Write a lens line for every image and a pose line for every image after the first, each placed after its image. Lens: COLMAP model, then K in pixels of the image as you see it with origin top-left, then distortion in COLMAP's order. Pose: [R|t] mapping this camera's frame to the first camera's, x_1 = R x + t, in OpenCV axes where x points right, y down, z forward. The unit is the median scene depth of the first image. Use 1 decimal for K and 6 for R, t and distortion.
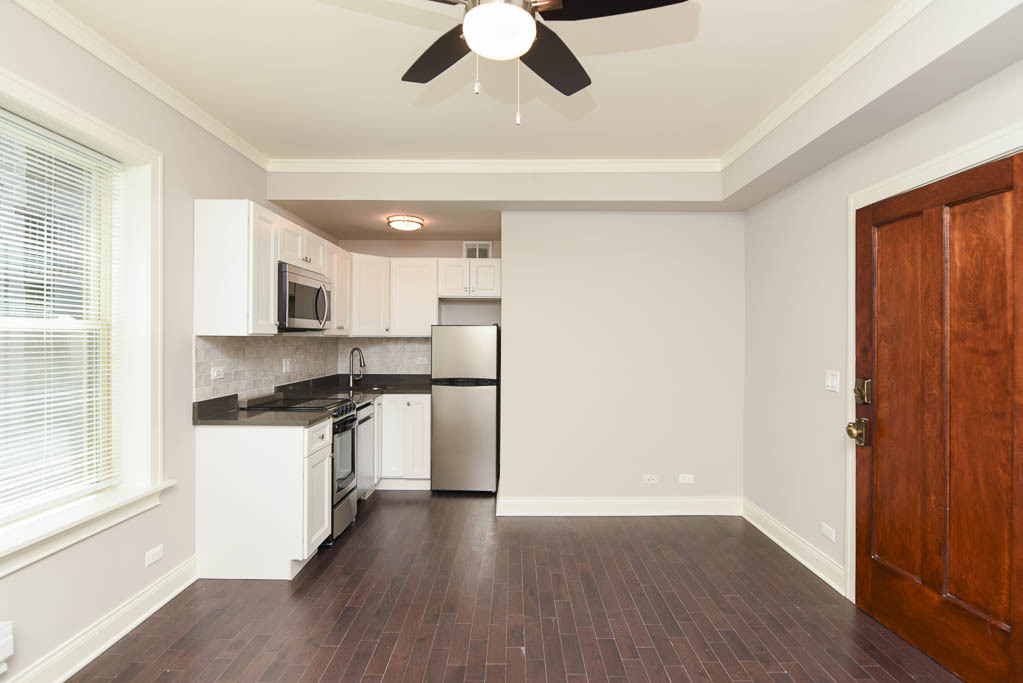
lens RADIAL K [[494.7, 0, 511.8], [0, 494.7, 336.7], [0, 0, 1]] dist [0.003205, -0.008179]
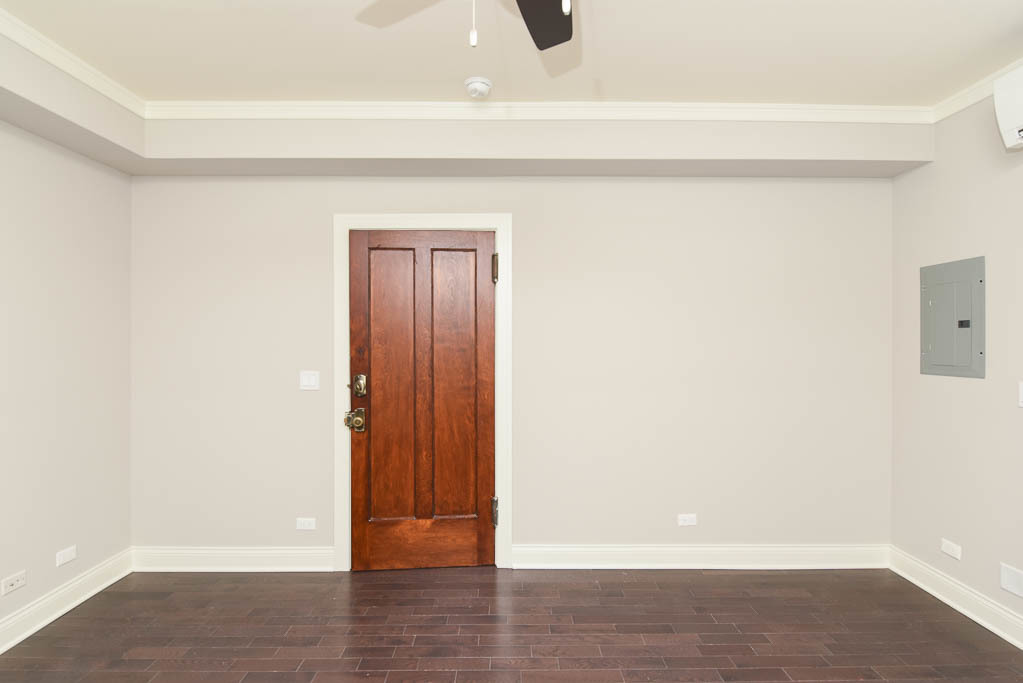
lens RADIAL K [[494.7, 0, 515.9], [0, 494.7, 335.2], [0, 0, 1]] dist [0.003205, -0.008179]
pose [[-0.017419, 0.002631, 0.999845, -0.373745], [-0.004621, 0.999986, -0.002712, -0.006412], [-0.999838, -0.004667, -0.017407, 0.501299]]
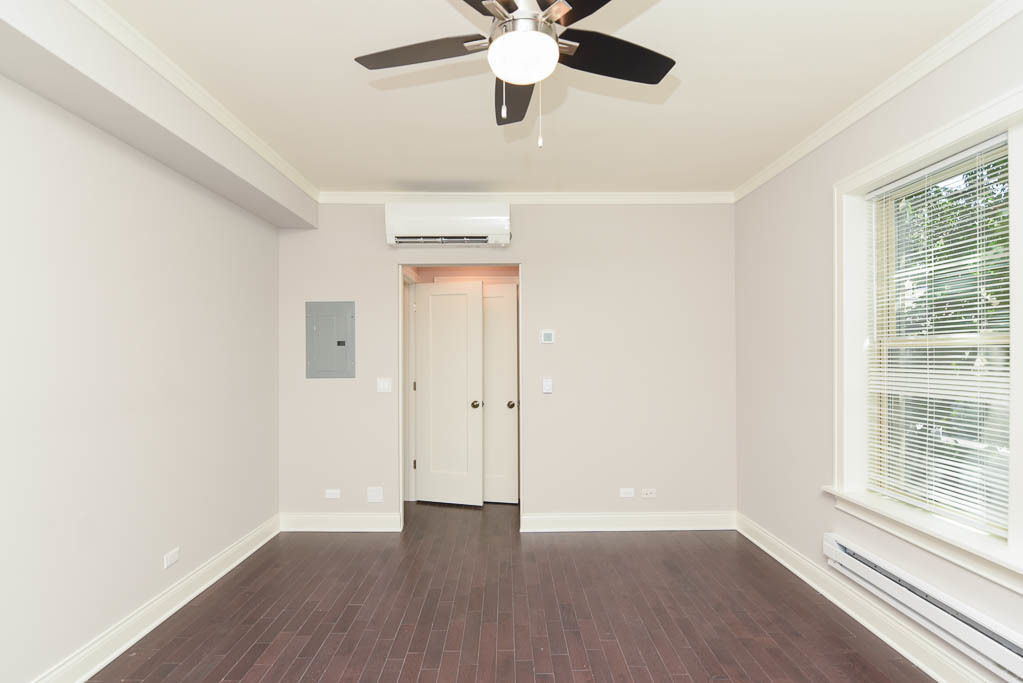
lens RADIAL K [[494.7, 0, 514.6], [0, 494.7, 349.7], [0, 0, 1]] dist [0.003205, -0.008179]
pose [[-0.999786, 0.000005, -0.020681, 0.006388], [0.000254, 0.999927, -0.012043, 0.000299], [0.020679, -0.012045, -0.999714, 1.004570]]
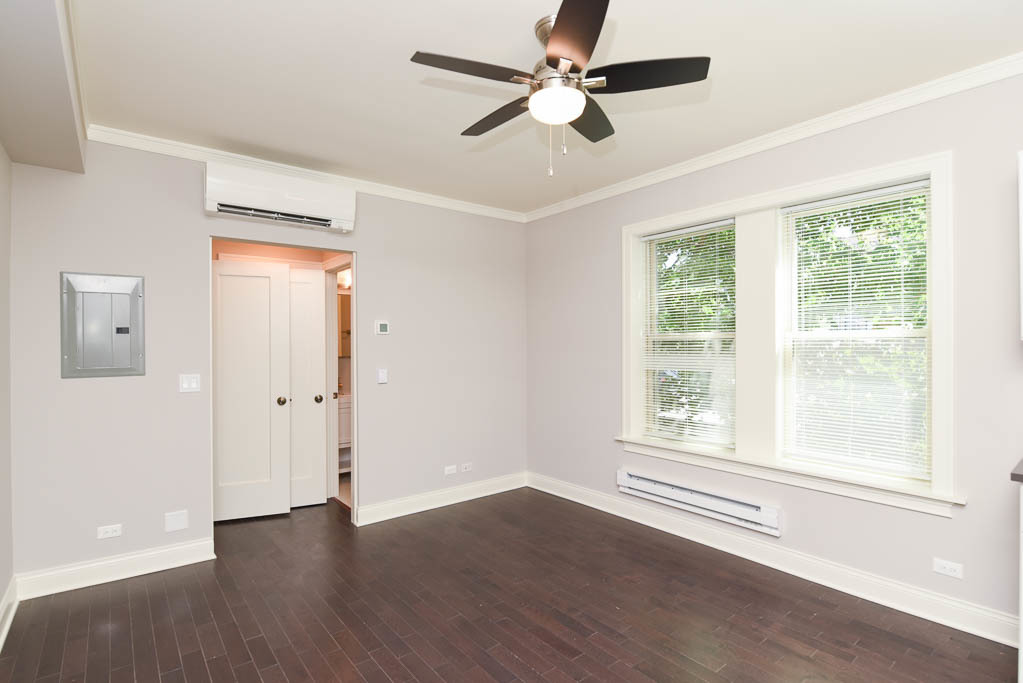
lens RADIAL K [[494.7, 0, 517.7], [0, 494.7, 339.5], [0, 0, 1]] dist [0.003205, -0.008179]
pose [[-0.776145, -0.005923, -0.630527, 0.424177], [0.004320, 0.999882, -0.014711, 0.003271], [0.630540, -0.014142, -0.776028, 0.954822]]
